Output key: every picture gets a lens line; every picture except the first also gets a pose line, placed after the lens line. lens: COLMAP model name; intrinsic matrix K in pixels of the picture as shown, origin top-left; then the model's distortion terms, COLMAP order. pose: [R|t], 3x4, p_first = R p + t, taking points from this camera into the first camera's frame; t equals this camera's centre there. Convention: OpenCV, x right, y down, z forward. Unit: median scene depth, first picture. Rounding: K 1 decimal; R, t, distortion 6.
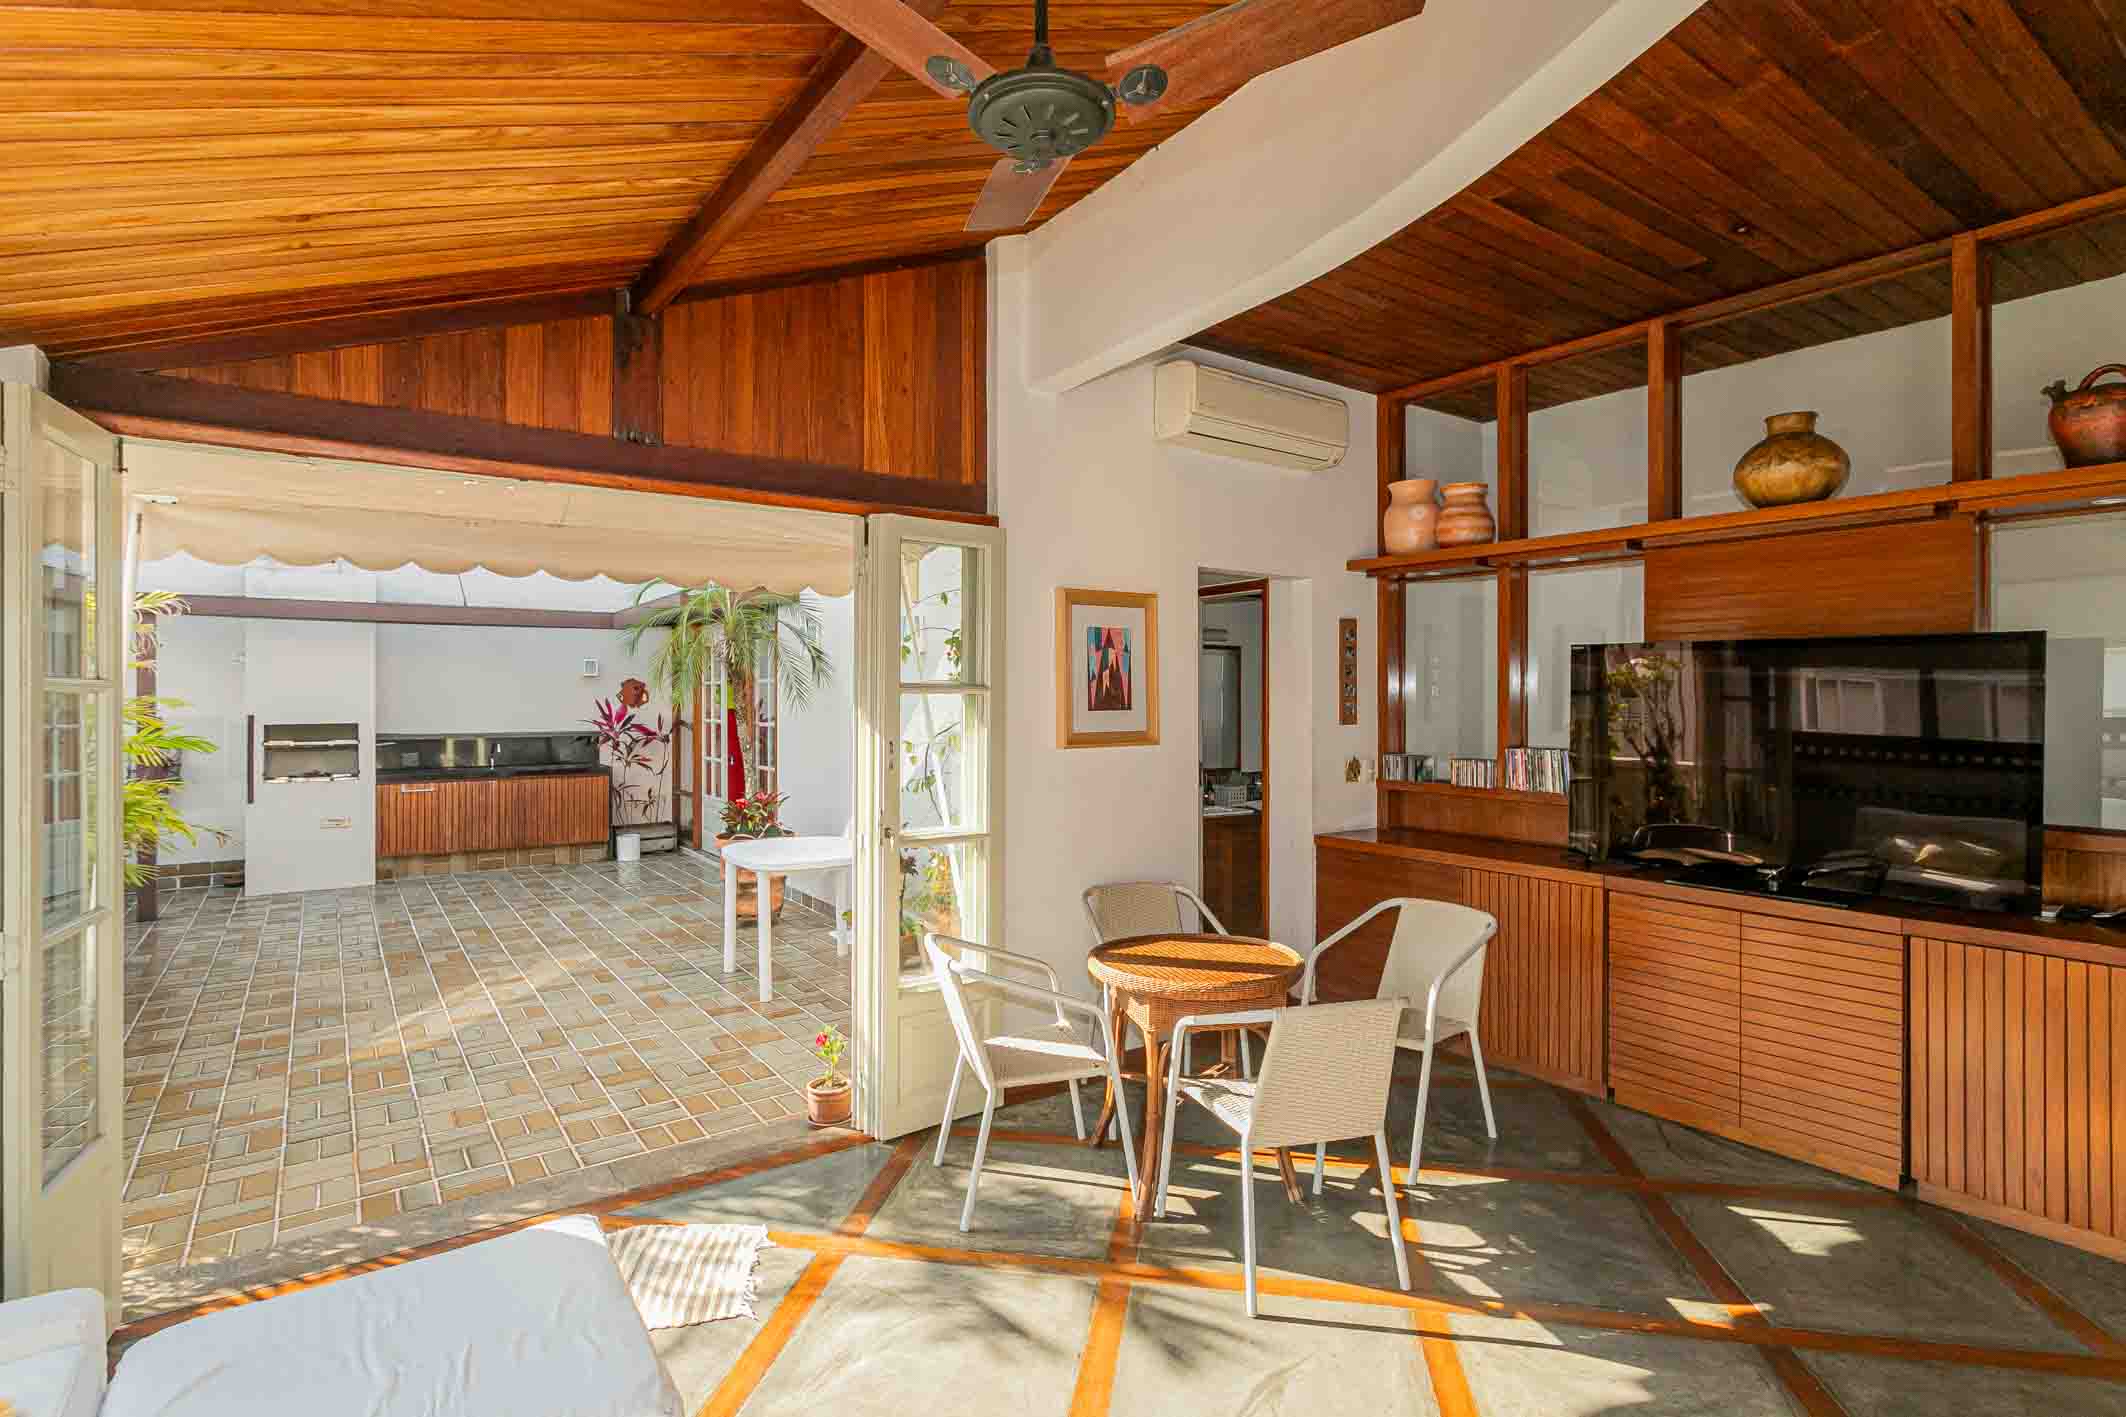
lens RADIAL K [[998.1, 0, 1095.7], [0, 998.1, 699.5], [0, 0, 1]] dist [-0.000565, 0.000787]
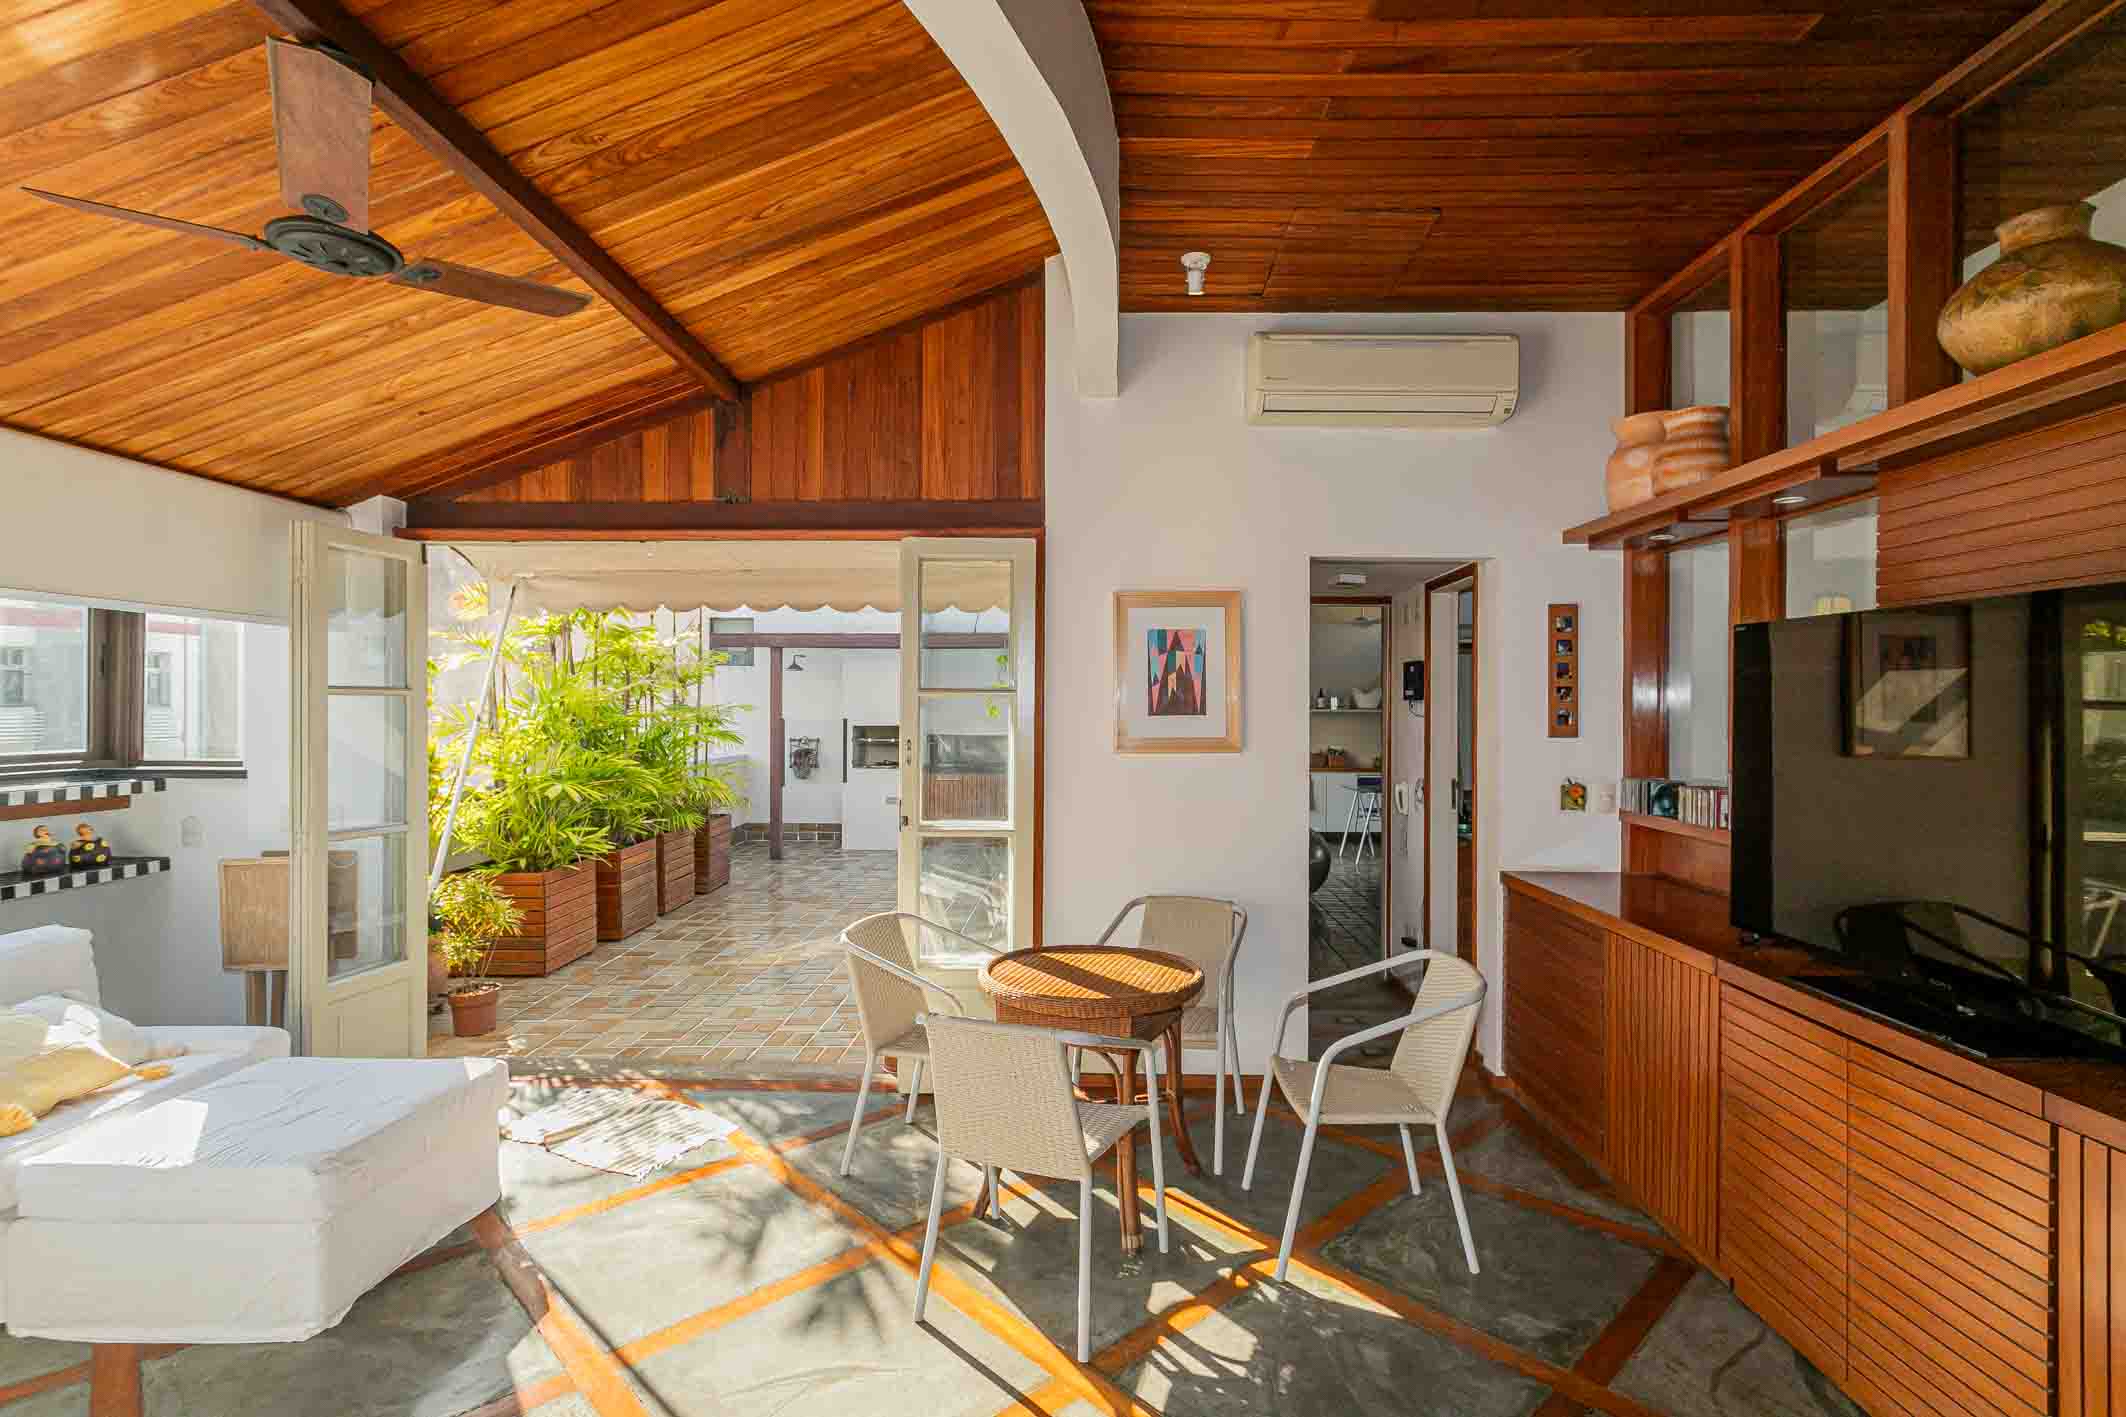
lens RADIAL K [[998.1, 0, 1089.4], [0, 998.1, 710.2], [0, 0, 1]] dist [-0.000565, 0.000787]
pose [[0.810302, 0.003521, -0.586002, 0.637667], [-0.005663, 0.999982, -0.001822, 0.010451], [0.585985, 0.004795, 0.810308, 0.214800]]
